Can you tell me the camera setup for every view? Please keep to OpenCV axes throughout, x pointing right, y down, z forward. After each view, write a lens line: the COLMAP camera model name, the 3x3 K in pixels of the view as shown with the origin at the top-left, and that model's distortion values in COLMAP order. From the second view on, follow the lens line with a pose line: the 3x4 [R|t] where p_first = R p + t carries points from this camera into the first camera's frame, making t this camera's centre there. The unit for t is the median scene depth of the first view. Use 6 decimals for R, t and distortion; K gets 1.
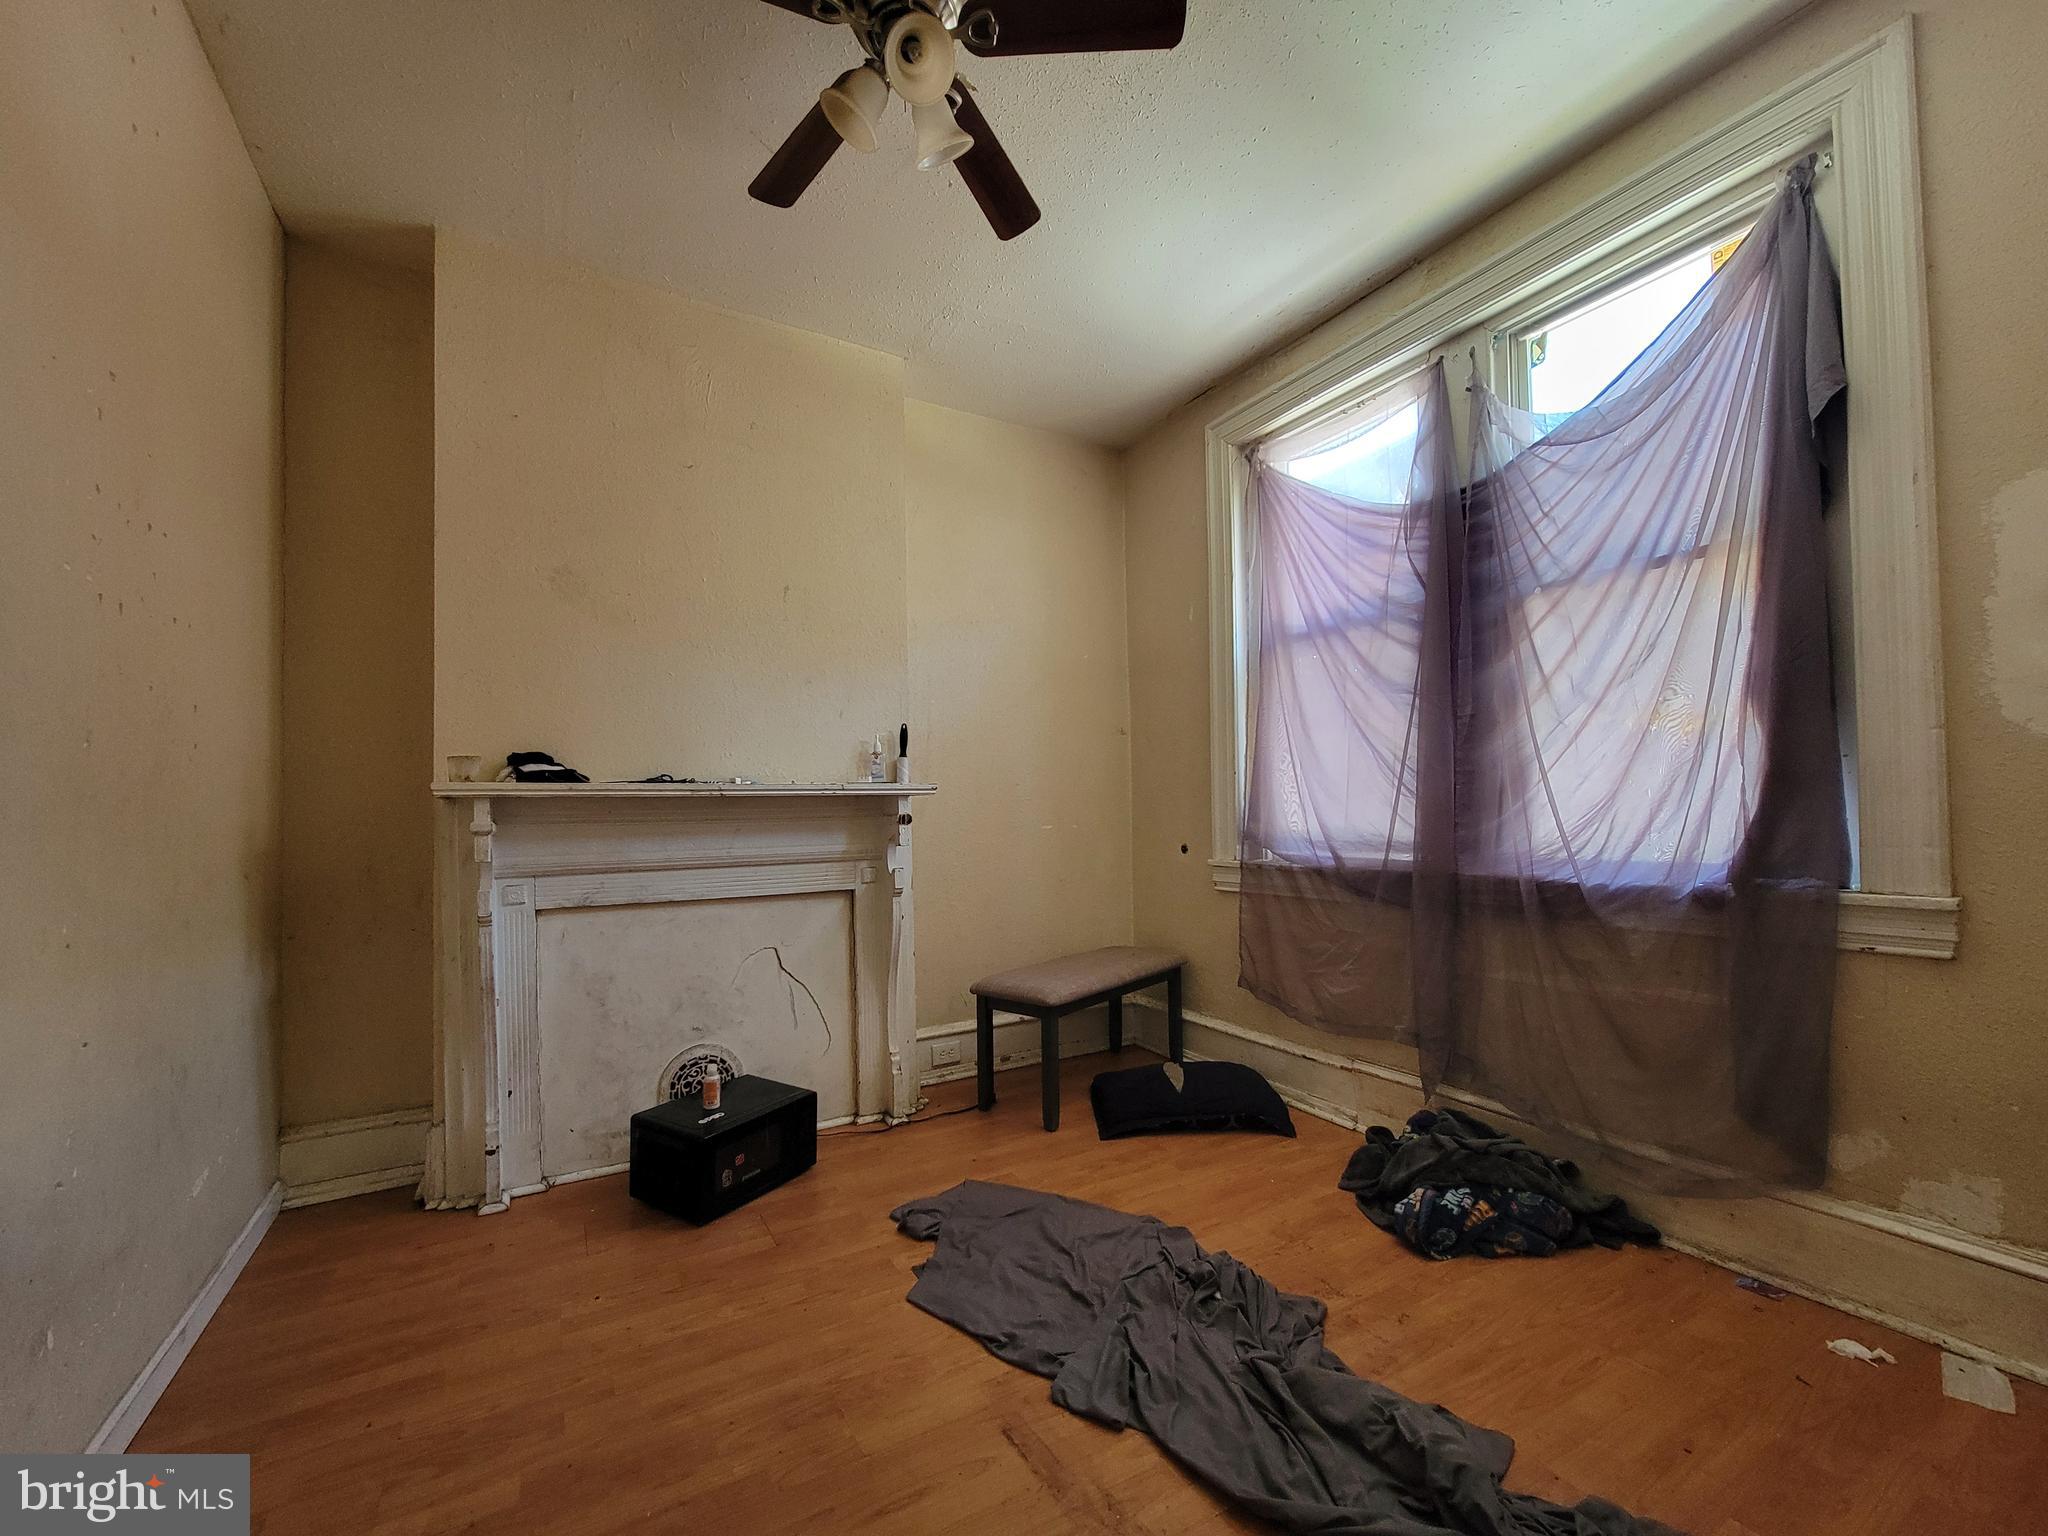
lens RADIAL K [[833.8, 0, 1006.5], [0, 833.8, 783.9], [0, 0, 1]] dist [-0.003323, 0.001601]
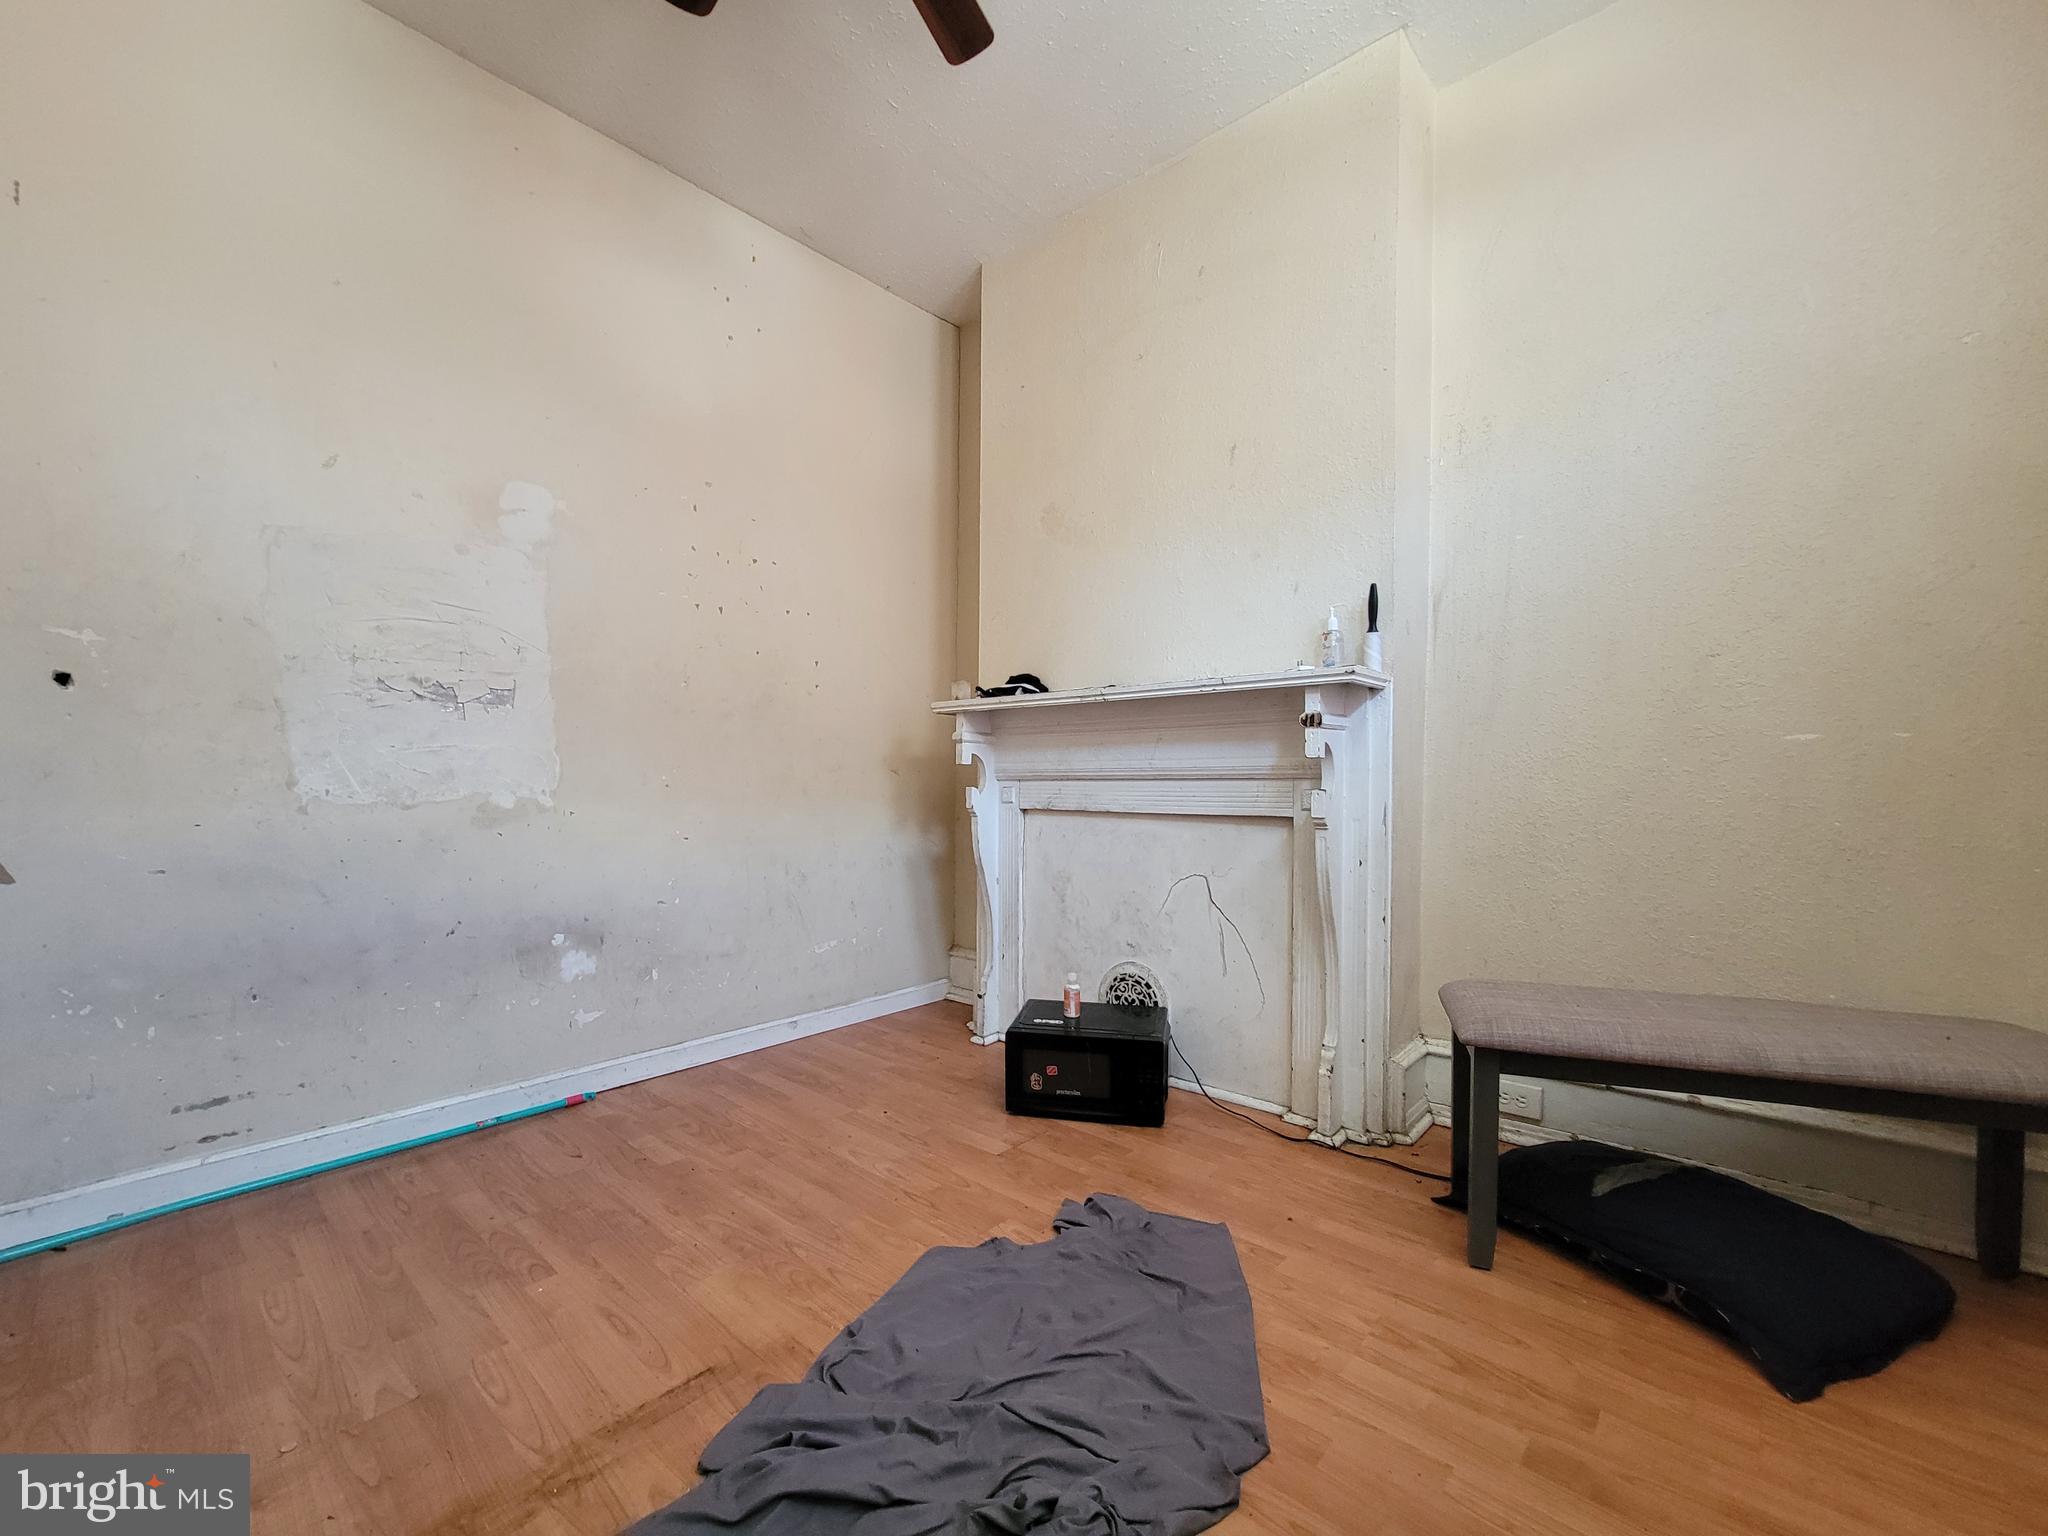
lens RADIAL K [[833.8, 0, 1006.1], [0, 833.8, 786.1], [0, 0, 1]] dist [-0.003323, 0.001601]
pose [[0.315602, 0.024639, -0.948572, 0.523804], [0.023017, 0.999170, 0.033611, 0.076786], [0.948612, -0.032441, 0.314773, 0.591066]]
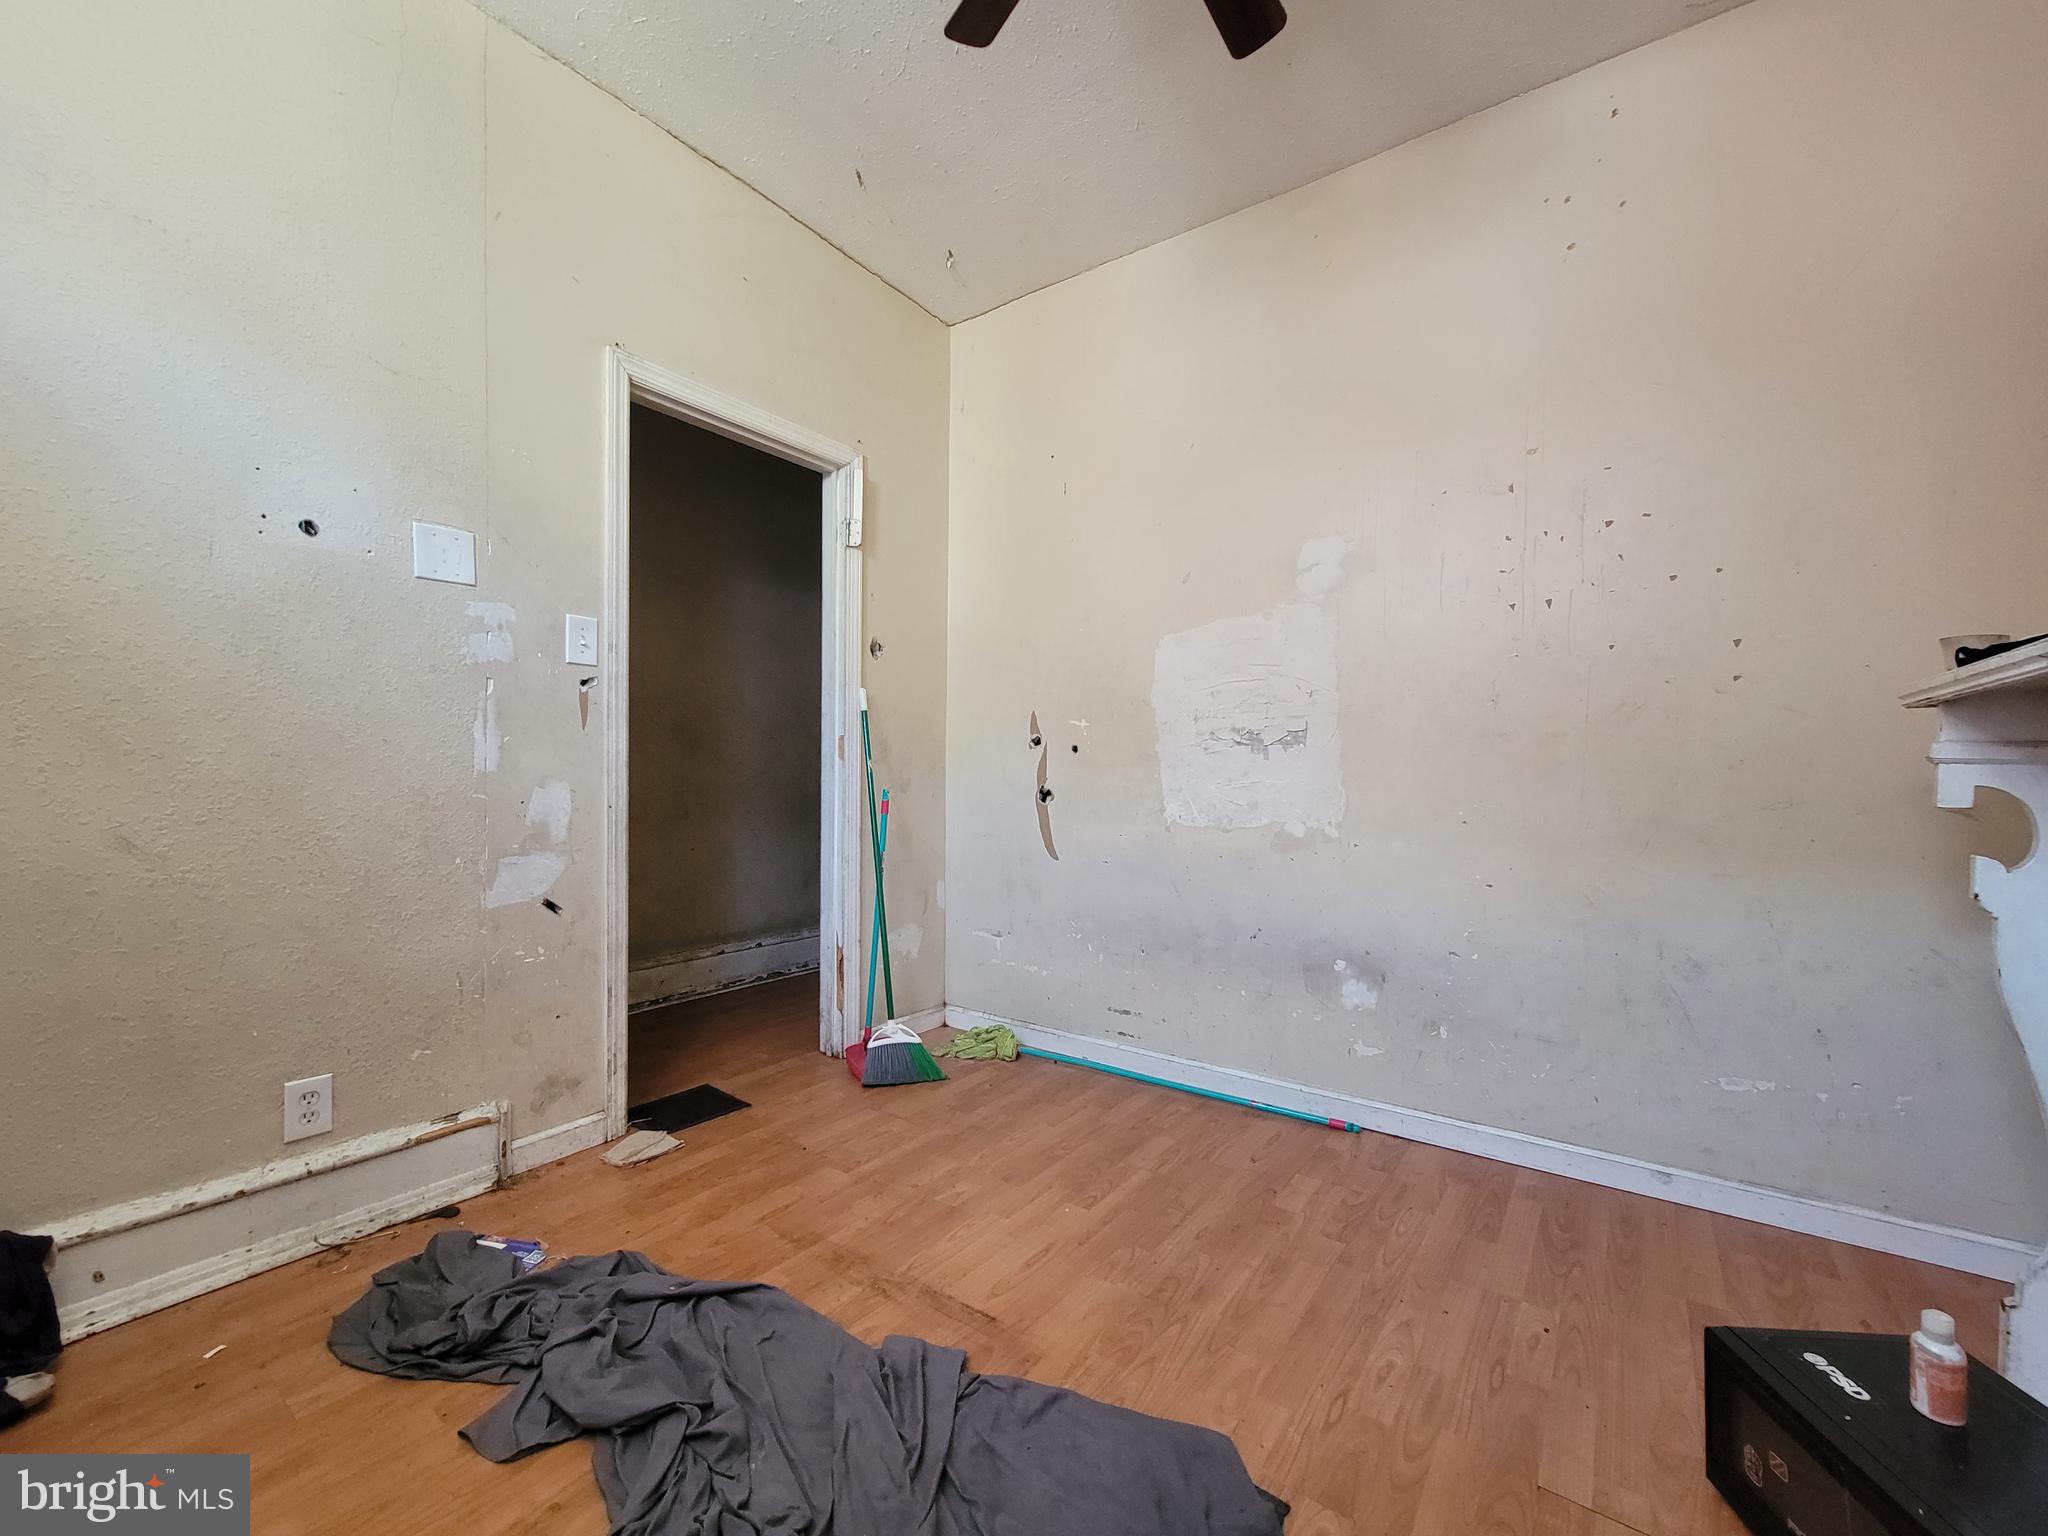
lens RADIAL K [[833.8, 0, 1017.3], [0, 833.8, 787.5], [0, 0, 1]] dist [-0.003323, 0.001601]
pose [[-0.910137, 0.016874, -0.413964, 0.227447], [0.023134, 0.999681, -0.010113, 0.061773], [0.413662, -0.018781, -0.910237, 1.135598]]
